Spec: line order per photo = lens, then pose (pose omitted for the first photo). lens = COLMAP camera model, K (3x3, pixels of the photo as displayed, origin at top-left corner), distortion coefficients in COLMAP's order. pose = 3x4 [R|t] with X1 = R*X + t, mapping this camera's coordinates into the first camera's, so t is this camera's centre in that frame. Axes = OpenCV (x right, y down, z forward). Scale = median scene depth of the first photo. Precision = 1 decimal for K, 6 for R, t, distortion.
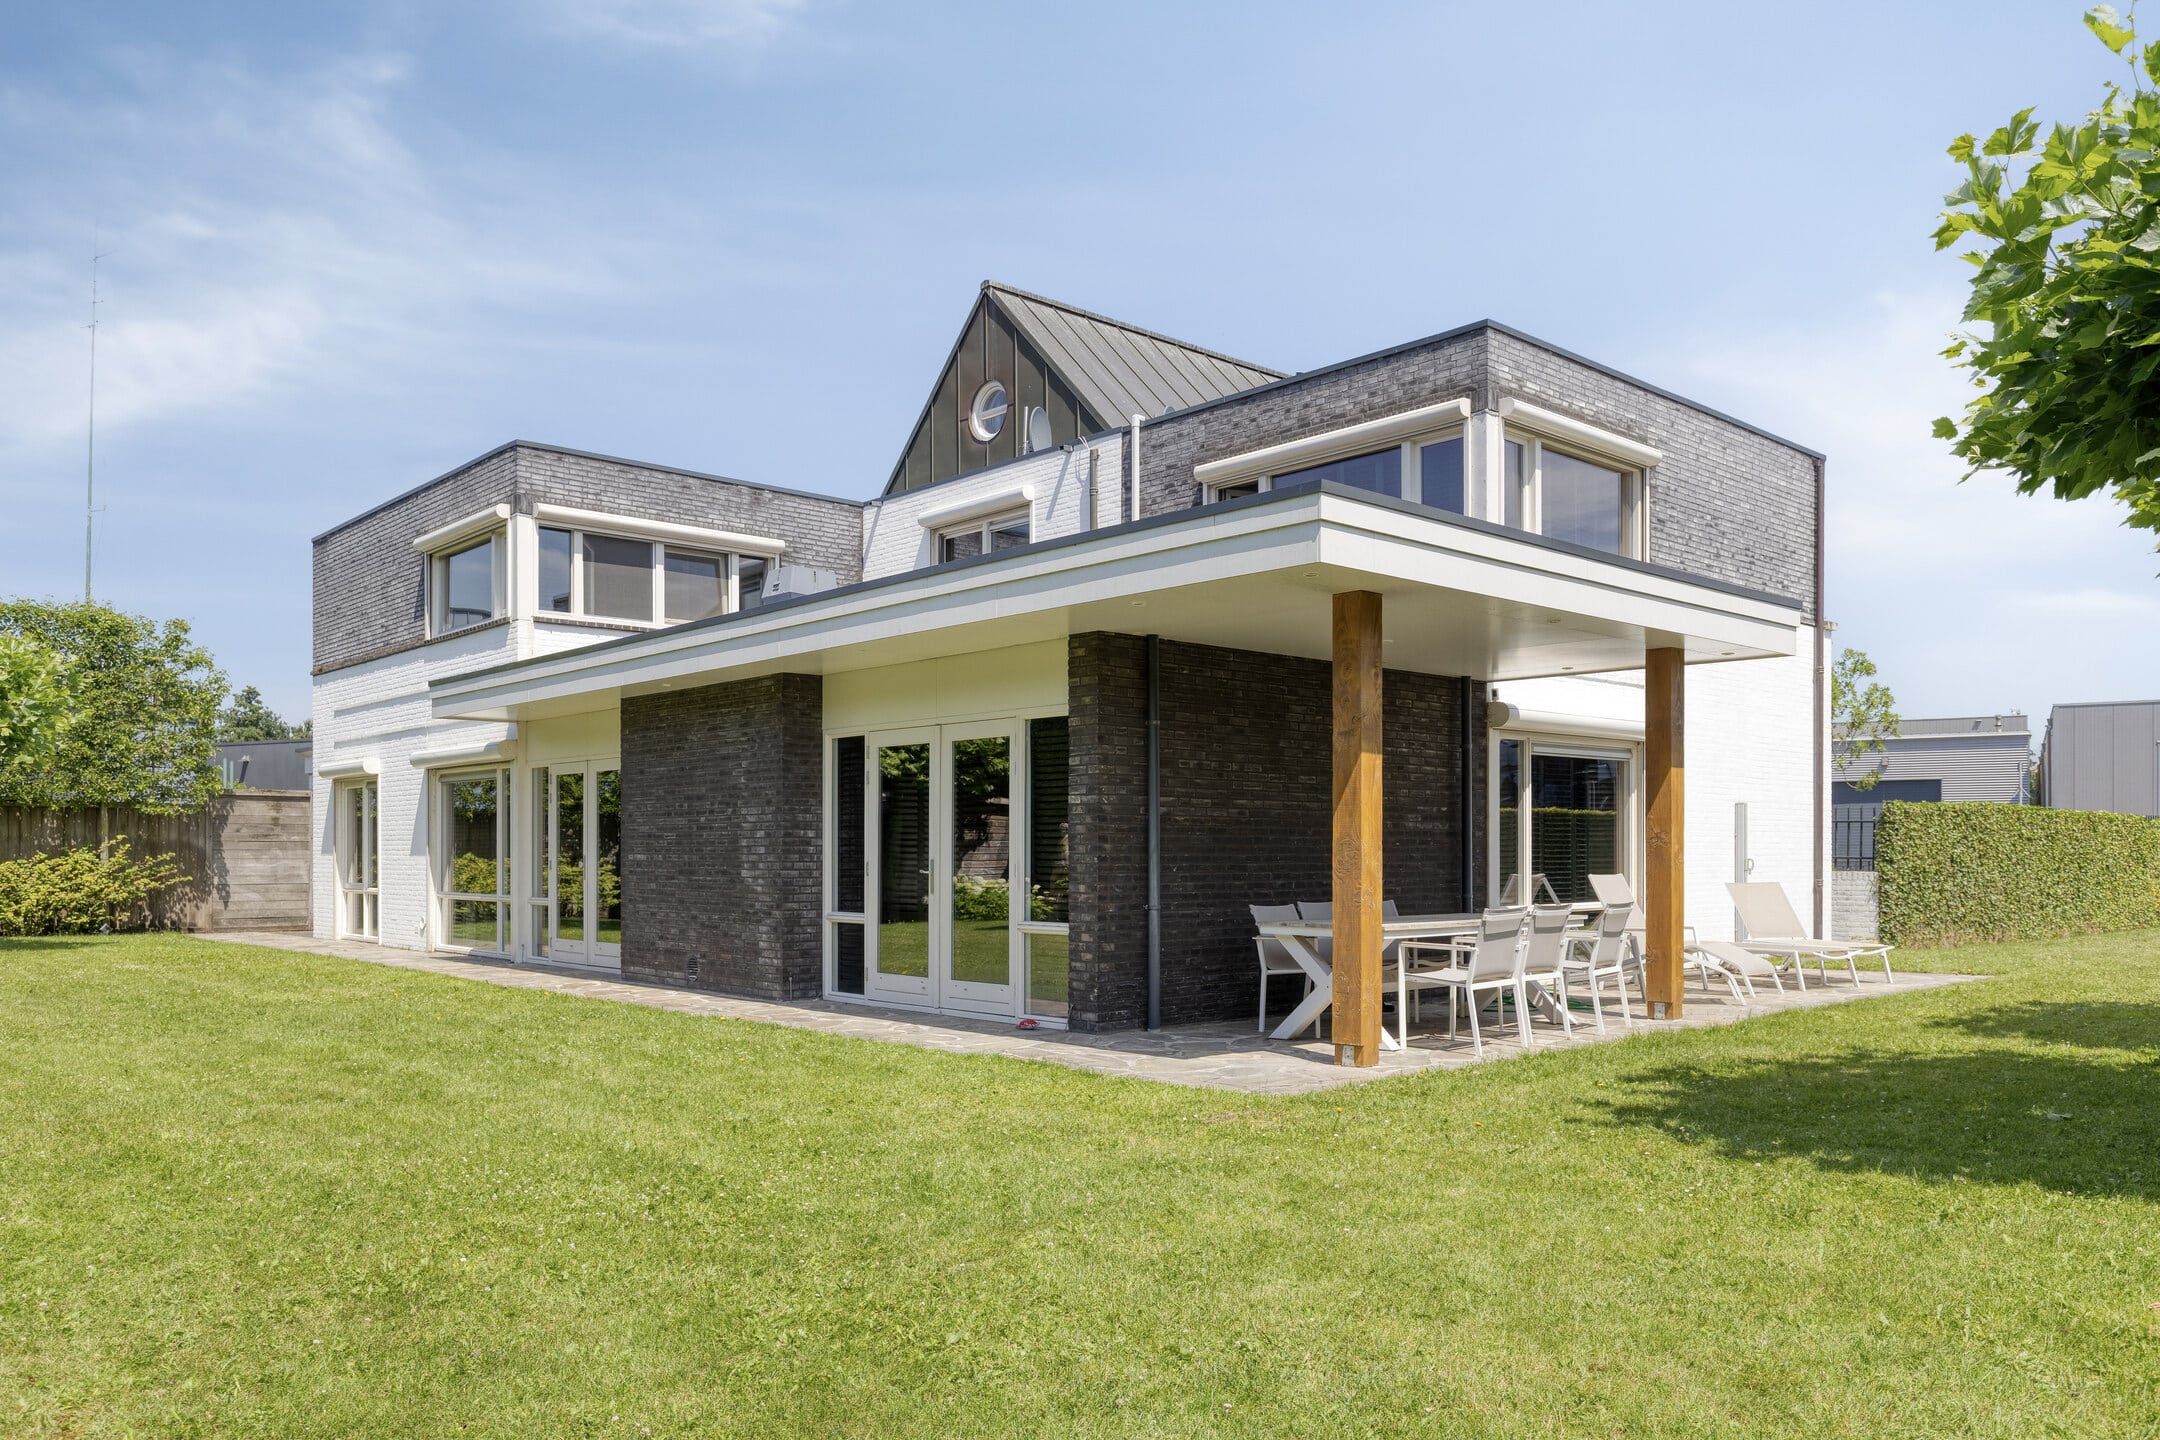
lens RADIAL K [[1555.7, 0, 1081.1], [0, 1555.7, 855.9], [0, 0, 1]] dist [-0.004692, 0.000285]
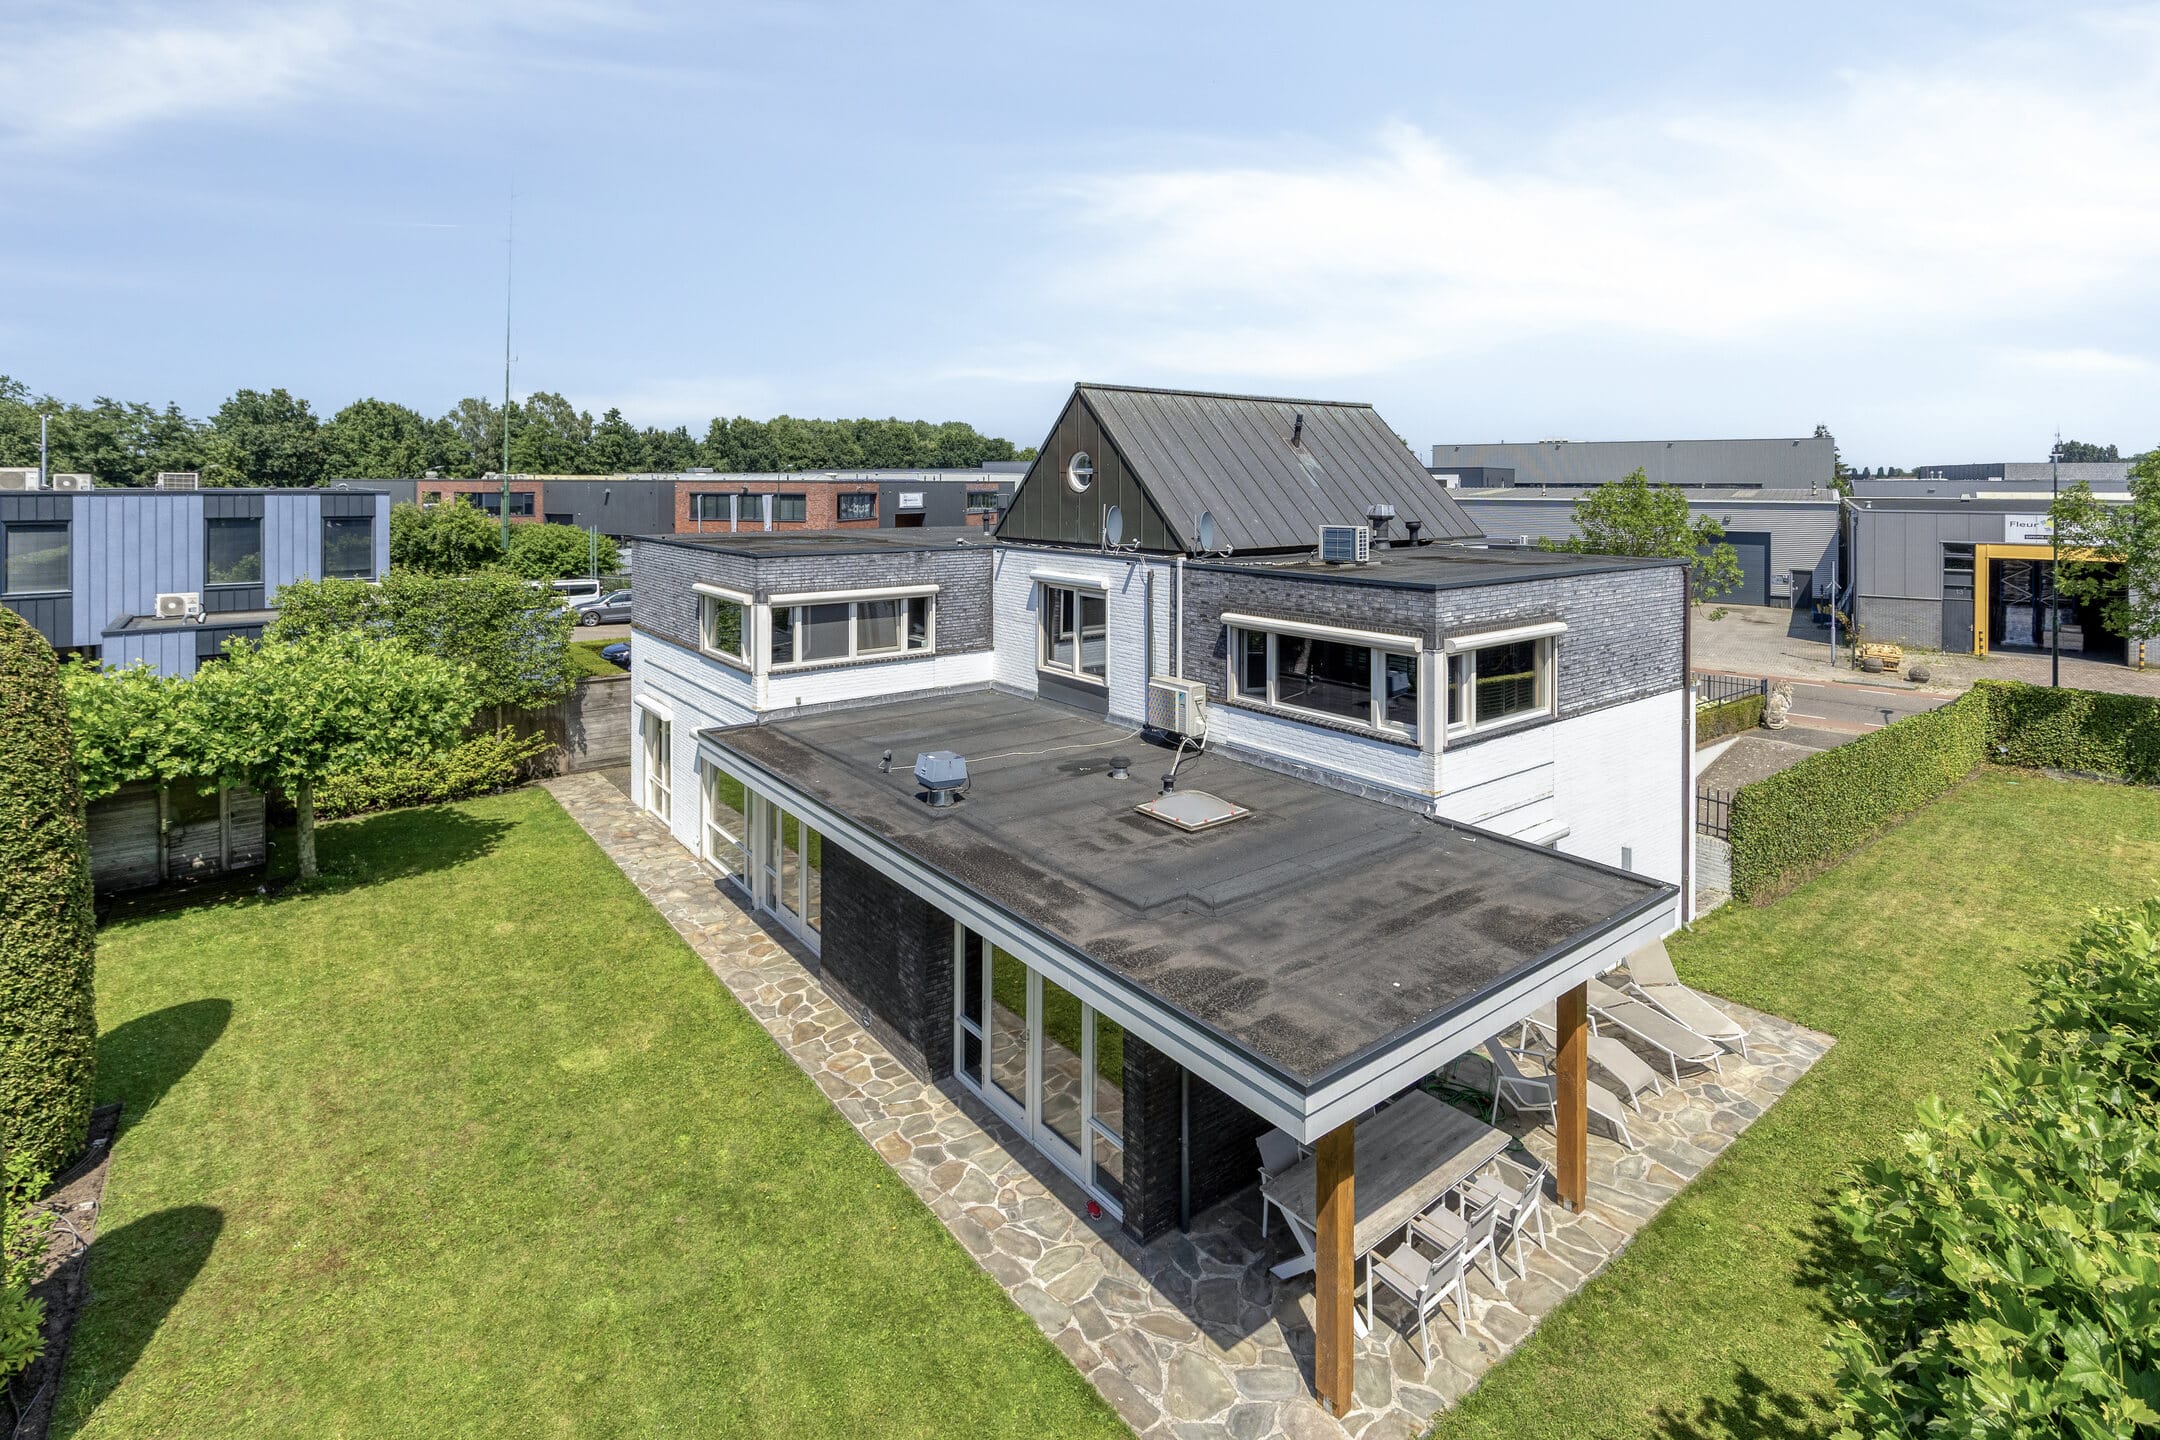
lens RADIAL K [[1039.9, 0, 1058.0], [0, 1039.9, 481.7], [0, 0, 1]] dist [0.004682, 0.000281]
pose [[0.995855, 0.003635, -0.090878, 0.012312], [-0.003726, 0.999993, -0.000839, -0.412132], [0.090874, 0.001174, 0.995862, 0.053427]]
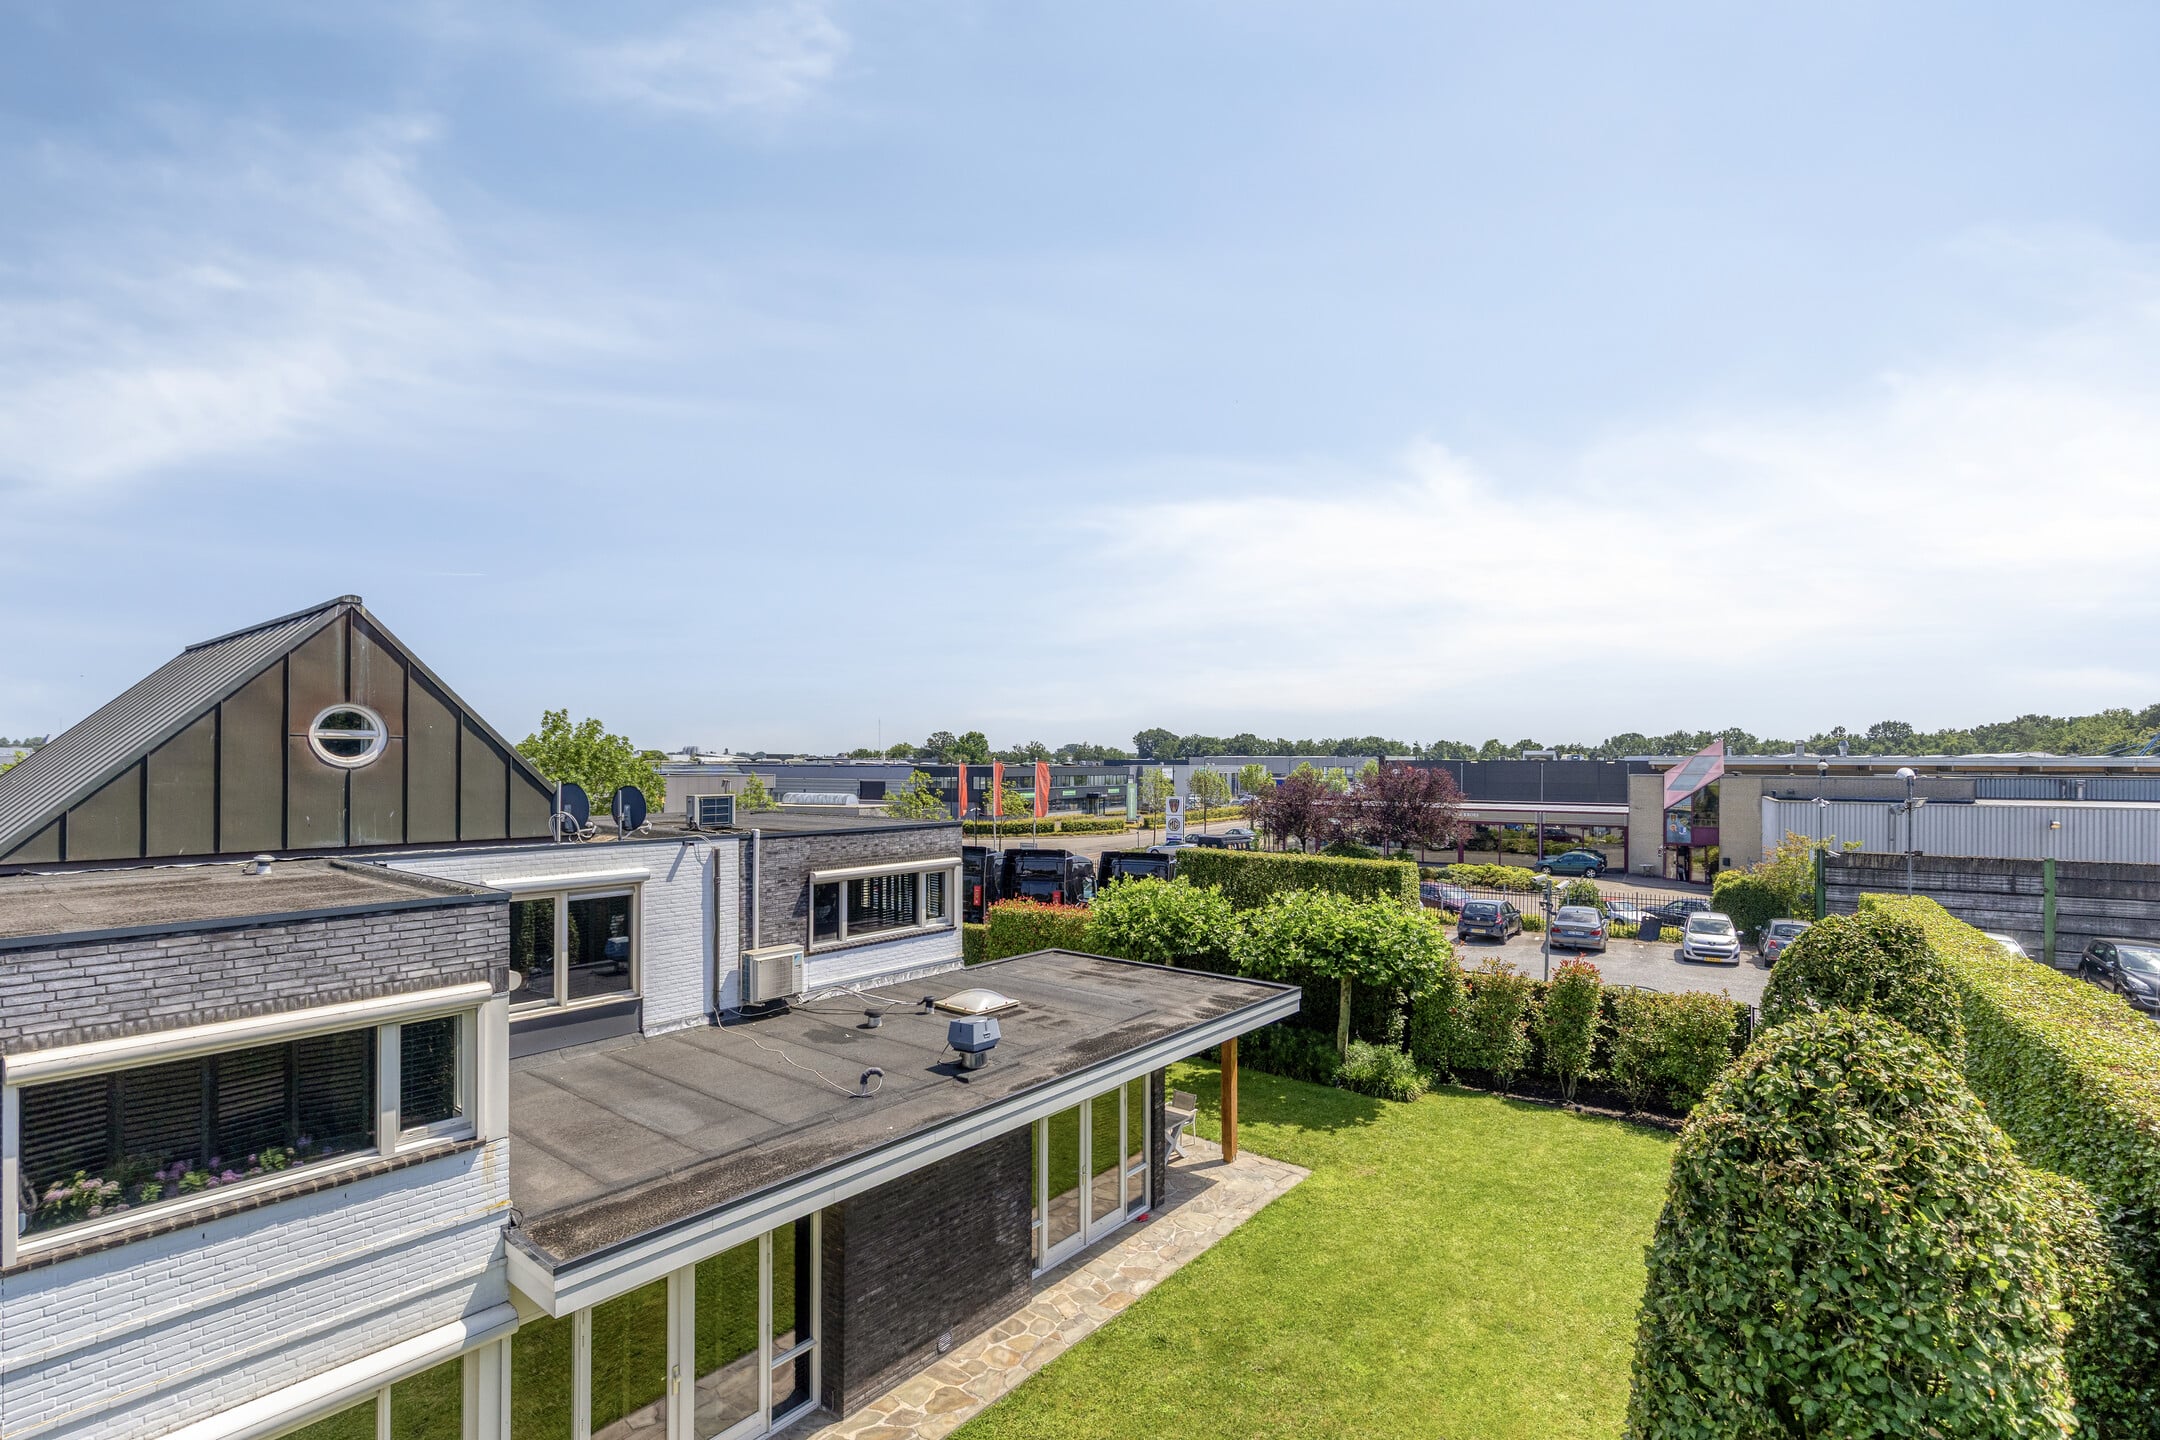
lens RADIAL K [[977.2, 0, 1085.5], [0, 977.2, 741.6], [0, 0, 1]] dist [0.004889, -0.000619]
pose [[-0.144467, 0.022226, 0.989260, -1.063859], [-0.001387, 0.999742, -0.022664, -0.404859], [-0.989509, -0.004646, -0.144399, 0.975172]]
